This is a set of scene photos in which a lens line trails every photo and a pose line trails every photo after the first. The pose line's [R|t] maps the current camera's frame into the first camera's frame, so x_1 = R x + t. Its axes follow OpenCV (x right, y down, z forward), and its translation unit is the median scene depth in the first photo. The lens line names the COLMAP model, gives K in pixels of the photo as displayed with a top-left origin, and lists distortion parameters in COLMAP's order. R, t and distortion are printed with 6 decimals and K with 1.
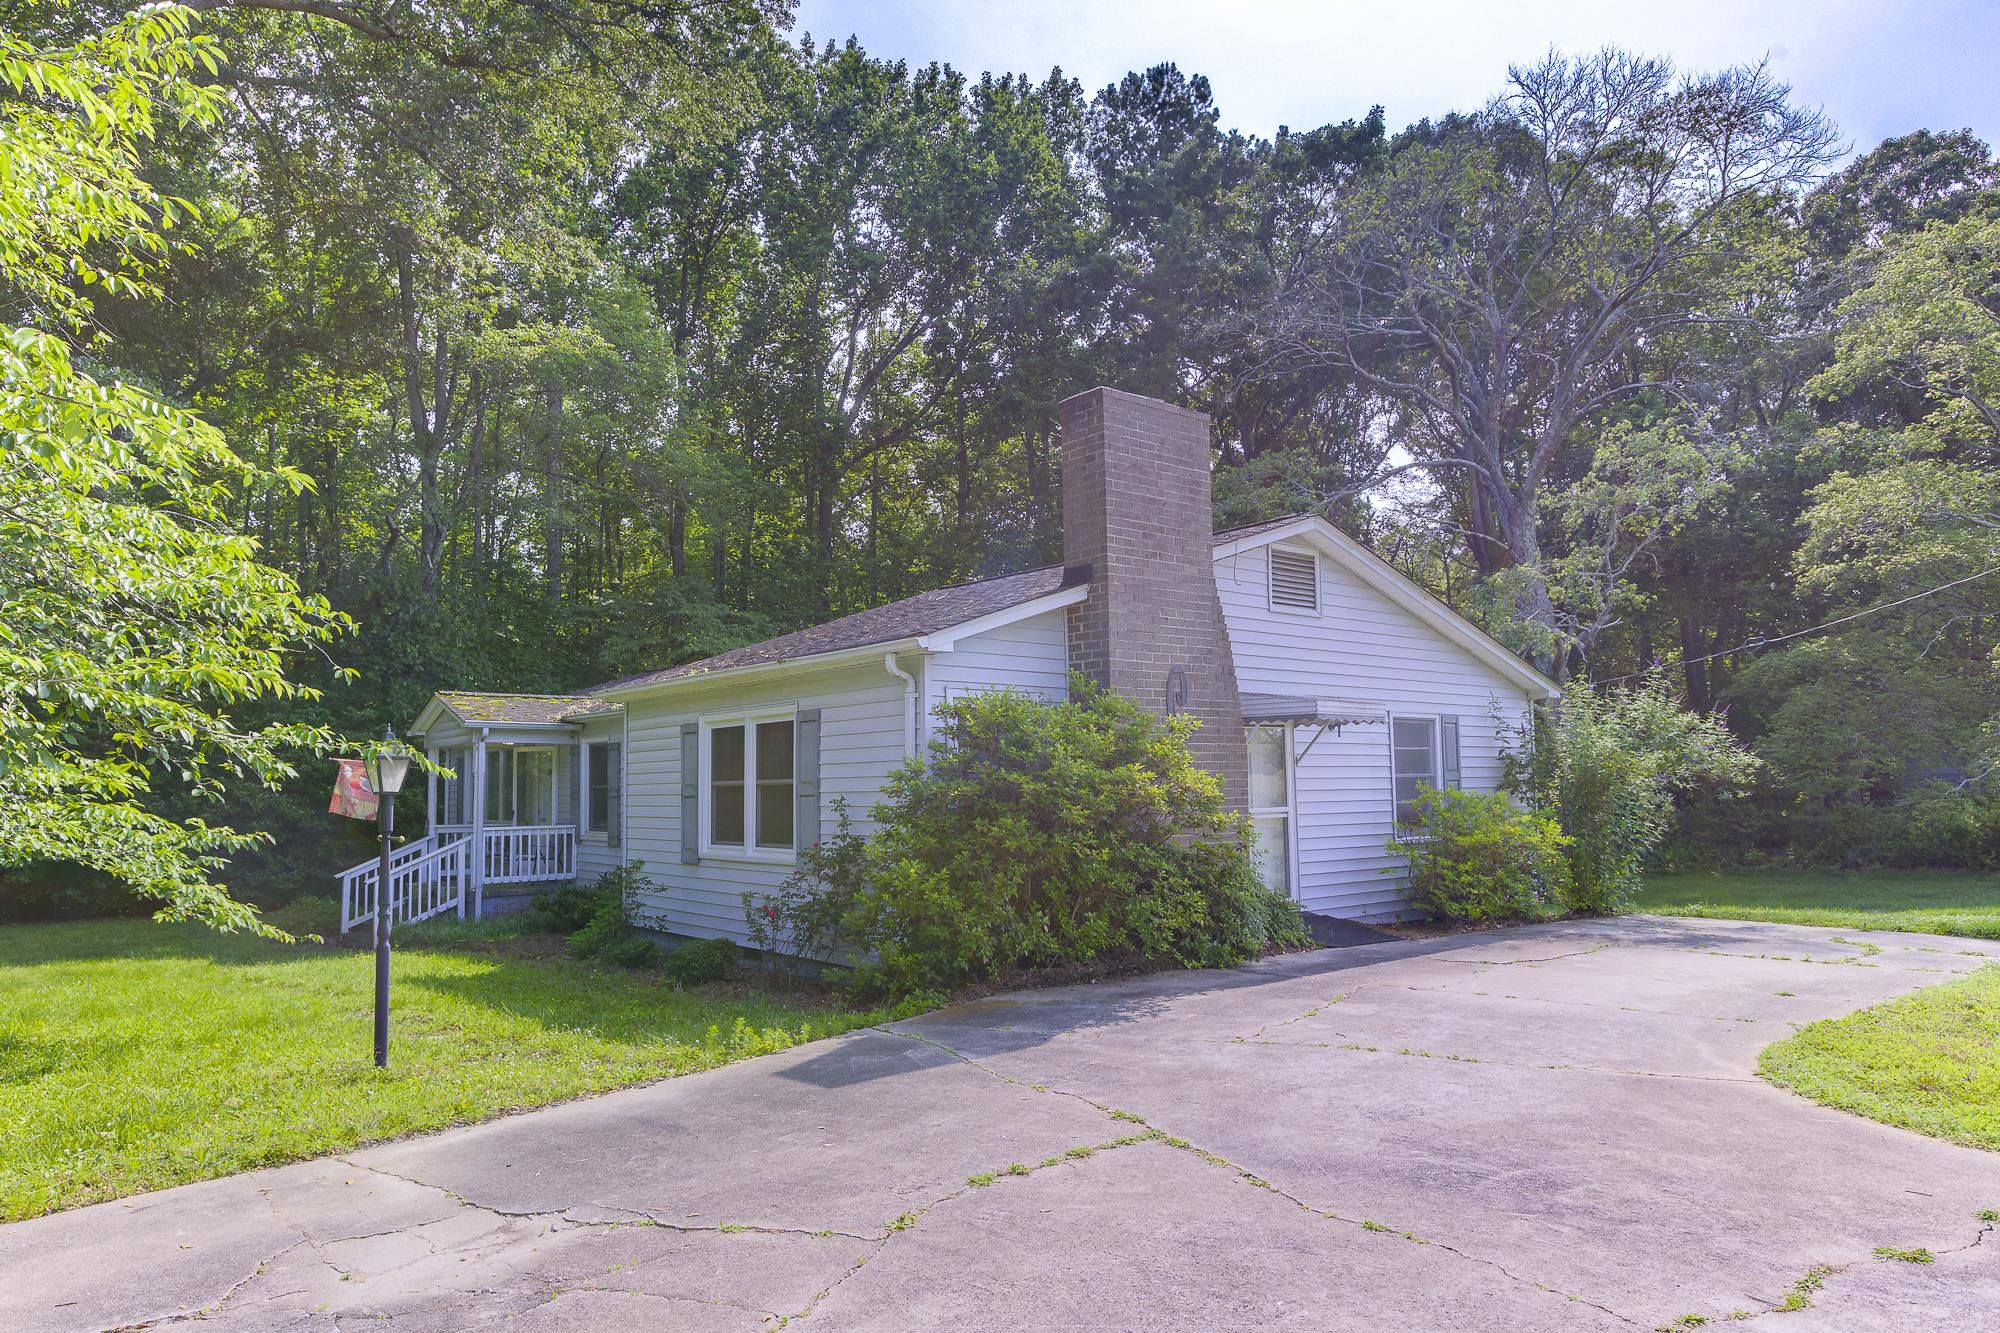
lens RADIAL K [[1273.0, 0, 980.0], [0, 1273.0, 673.8], [0, 0, 1]] dist [0.006456, -0.001214]
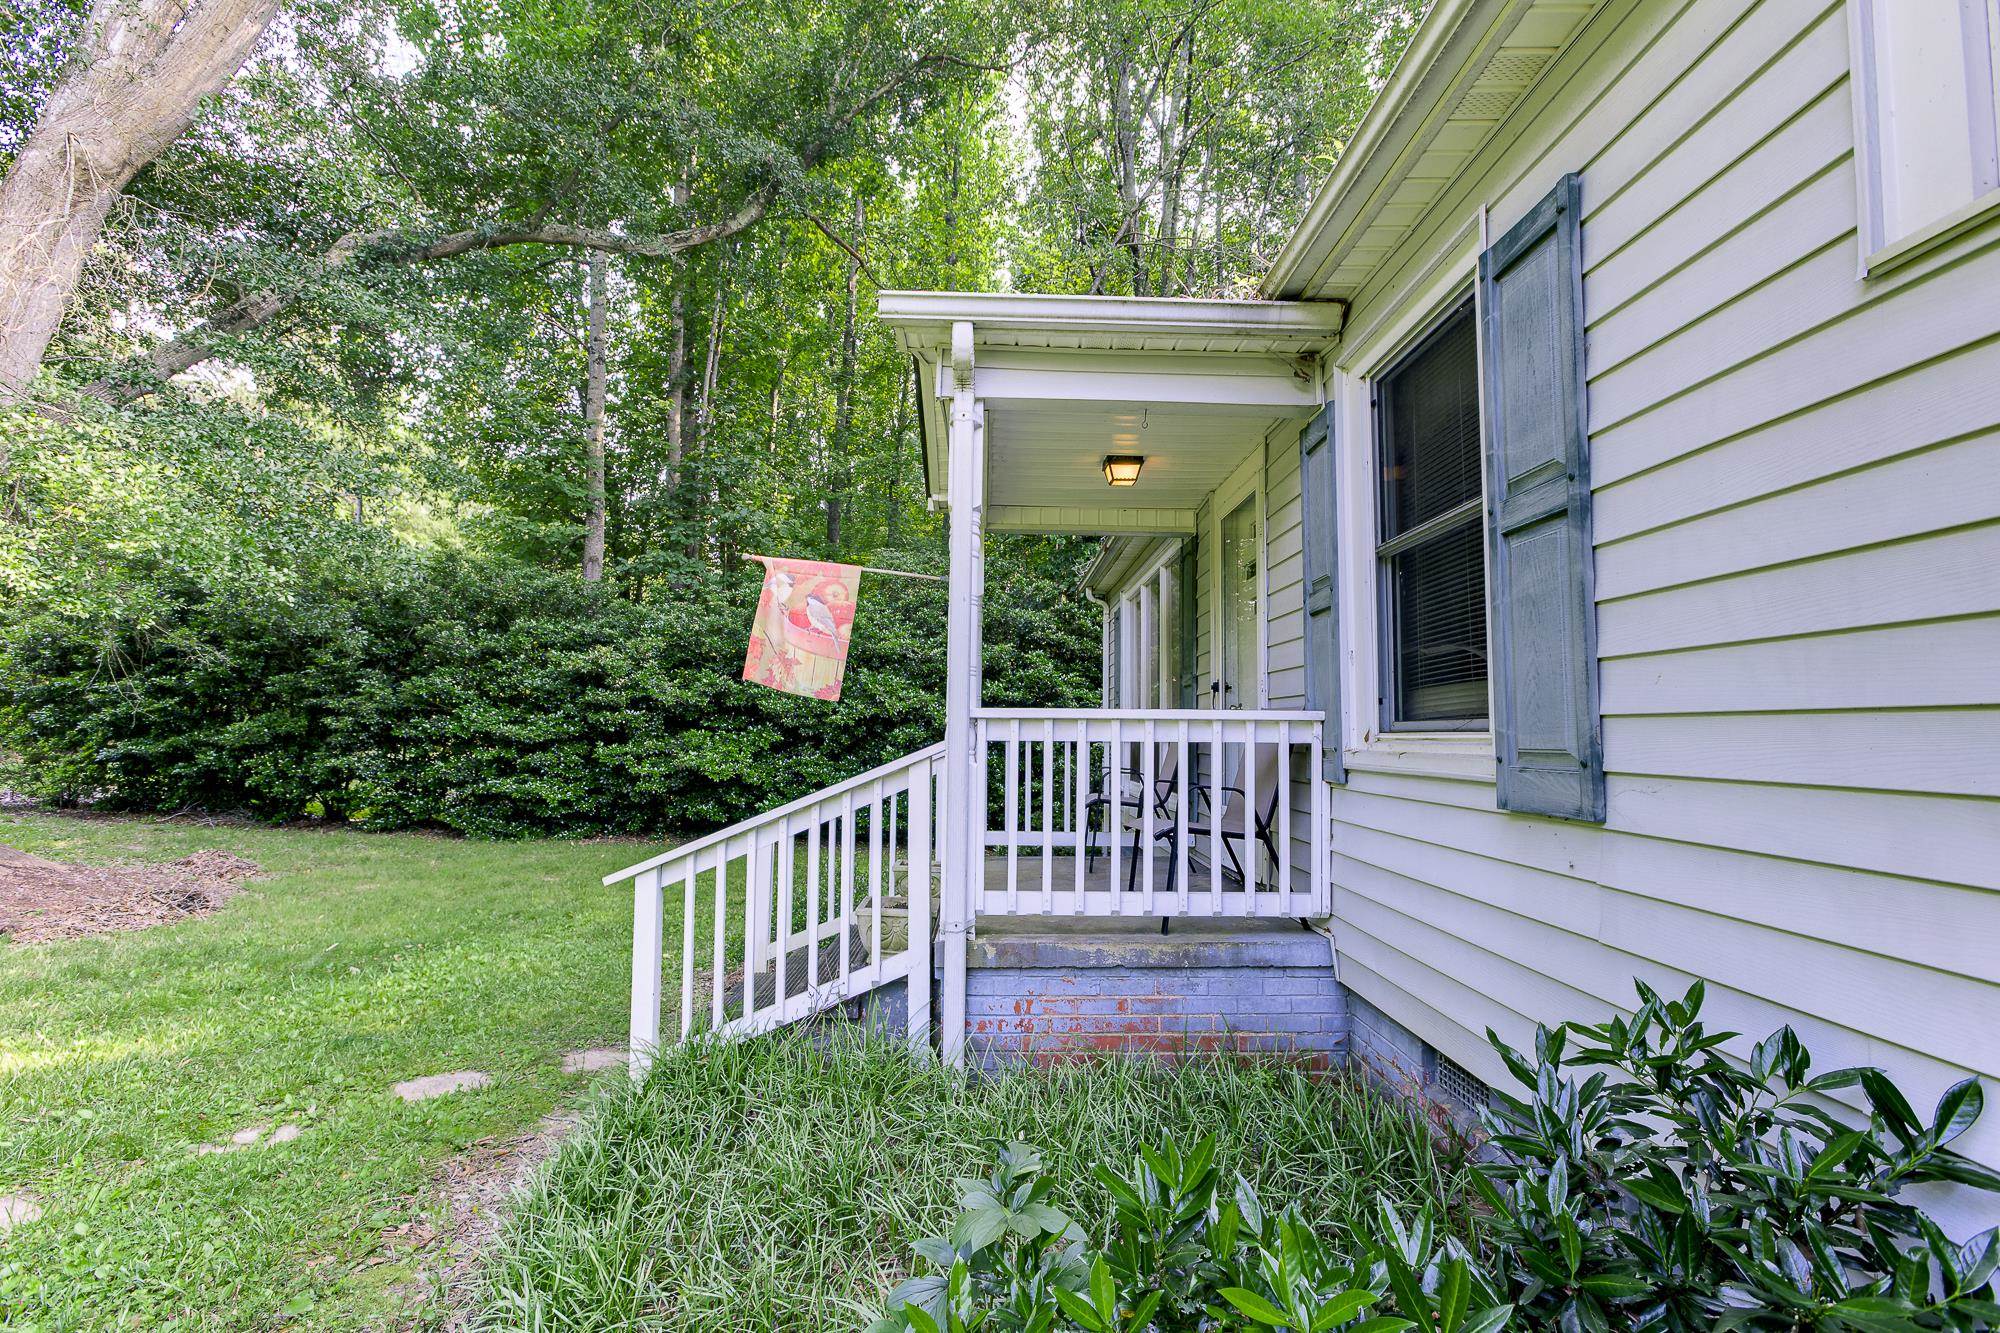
lens RADIAL K [[930.5, 0, 994.6], [0, 930.5, 684.7], [0, 0, 1]] dist [-0.005335, -0.000003]
pose [[0.792605, -0.011774, -0.609622, -0.351985], [0.032811, 0.999188, 0.023363, 0.147273], [0.608852, -0.038520, 0.792348, 1.117943]]
